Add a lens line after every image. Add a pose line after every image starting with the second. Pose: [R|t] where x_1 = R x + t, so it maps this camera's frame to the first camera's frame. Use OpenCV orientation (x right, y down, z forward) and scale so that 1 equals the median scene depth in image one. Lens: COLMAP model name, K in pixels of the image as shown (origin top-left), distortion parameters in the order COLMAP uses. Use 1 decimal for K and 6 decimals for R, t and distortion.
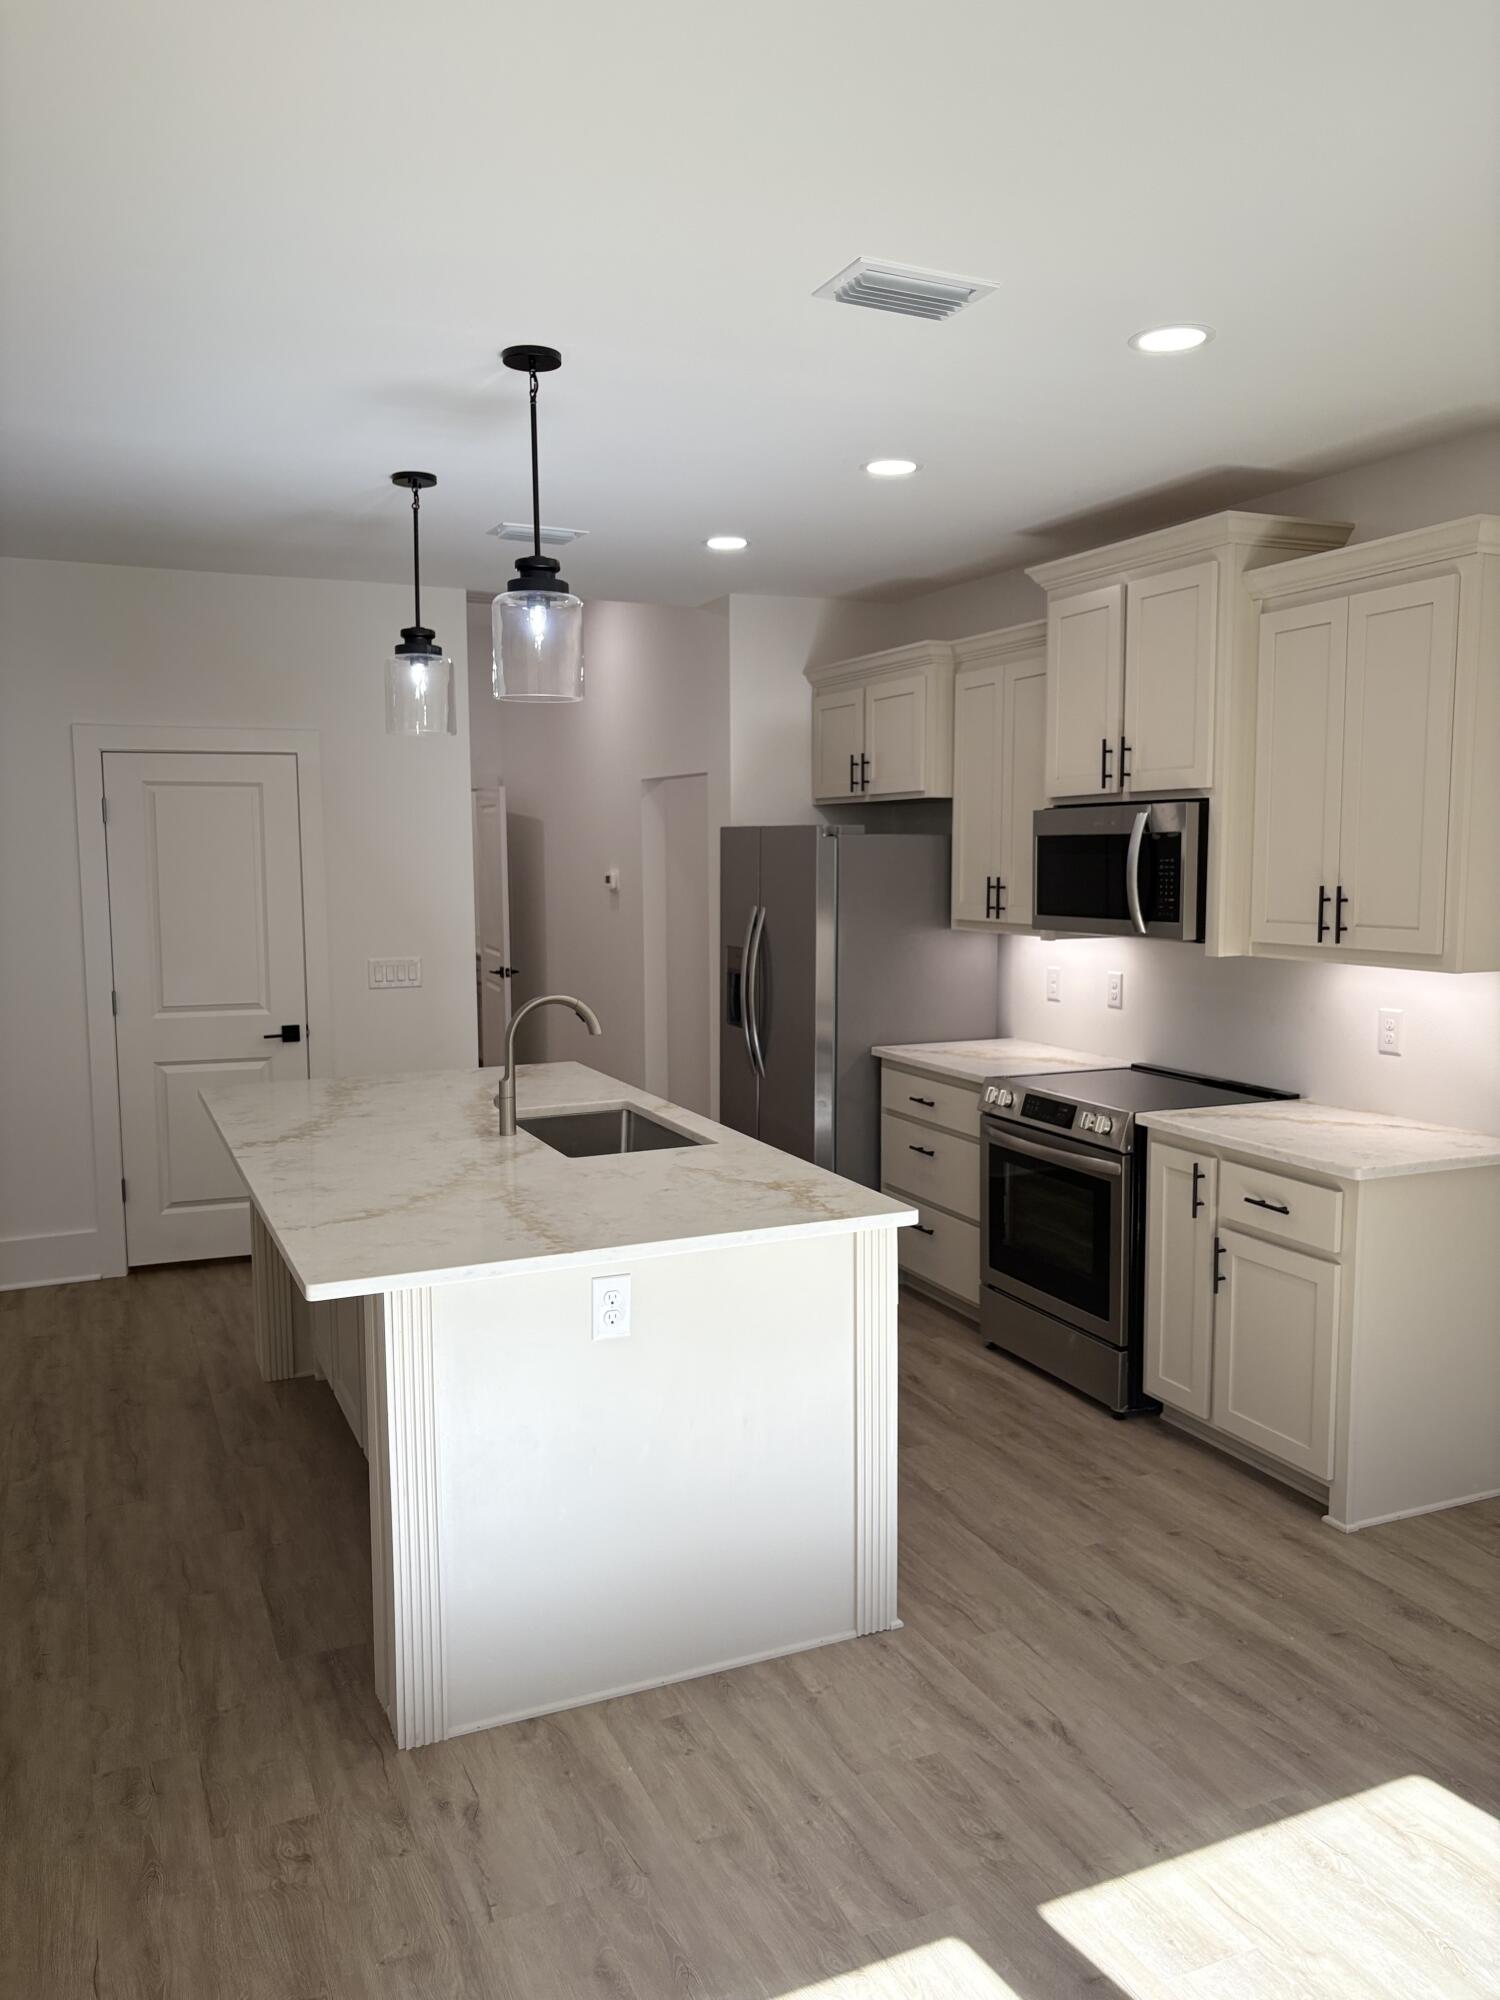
lens RADIAL K [[1527.6, 0, 751.5], [0, 1527.6, 919.7], [0, 0, 1]] dist [0.034022, -0.000109]
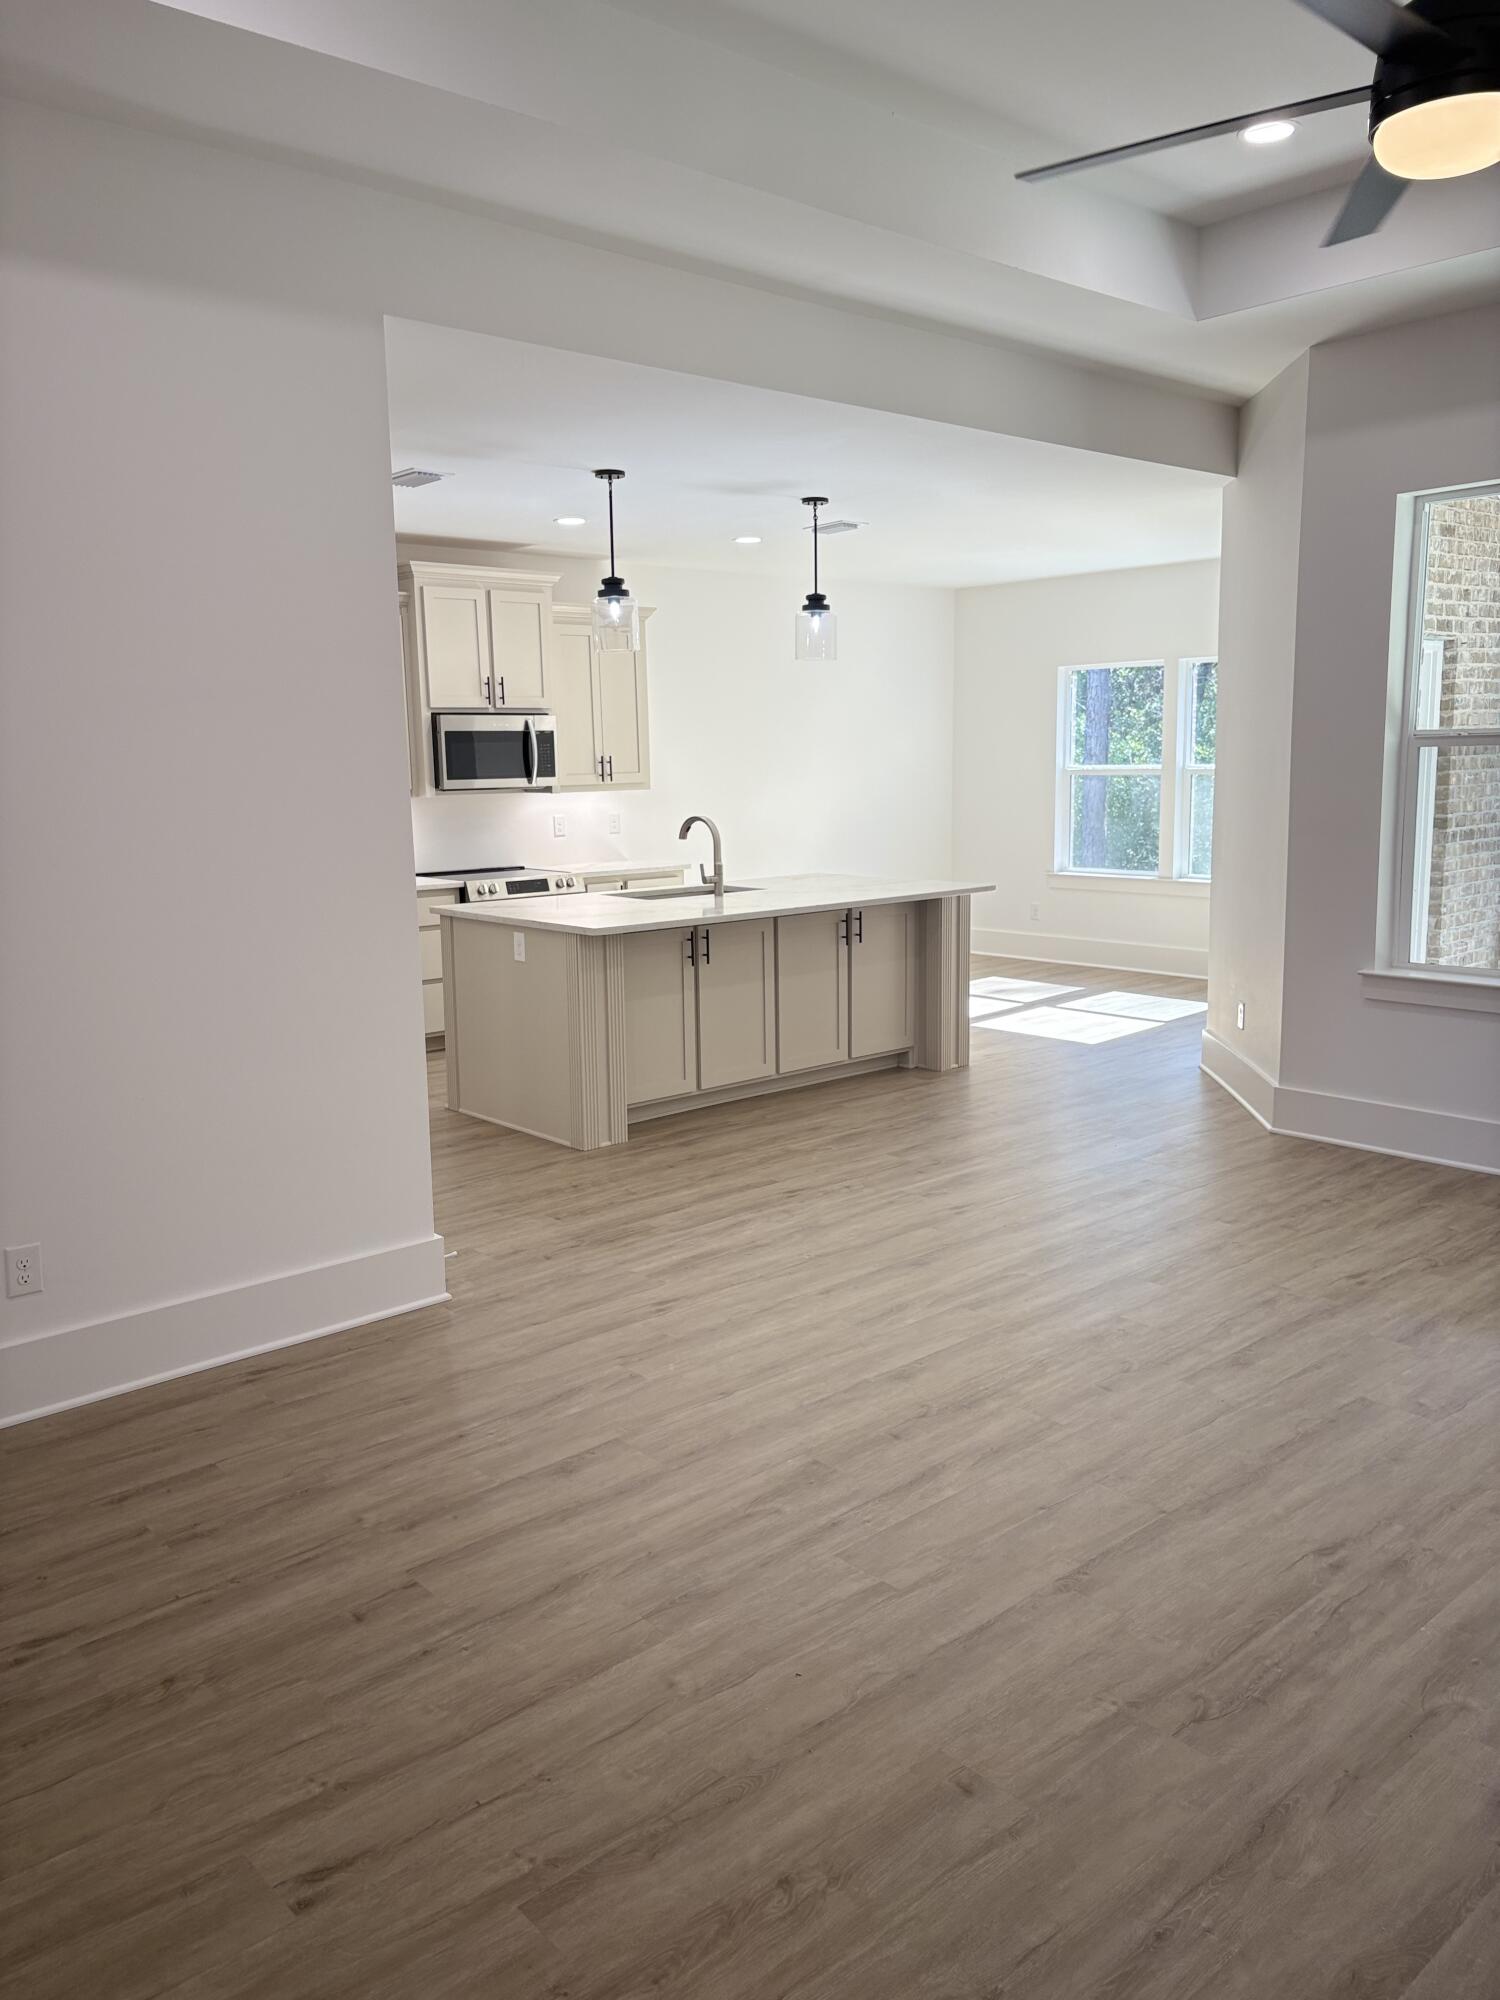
lens RADIAL K [[1503.2, 0, 750.0], [0, 1503.2, 1000.0], [0, 0, 1]] dist [-0.007957, -0.004027]
pose [[-0.284295, -0.159910, 0.945307, -1.642757], [0.061664, 0.980901, 0.184476, -0.057652], [-0.956752, 0.110737, -0.269004, 1.302080]]
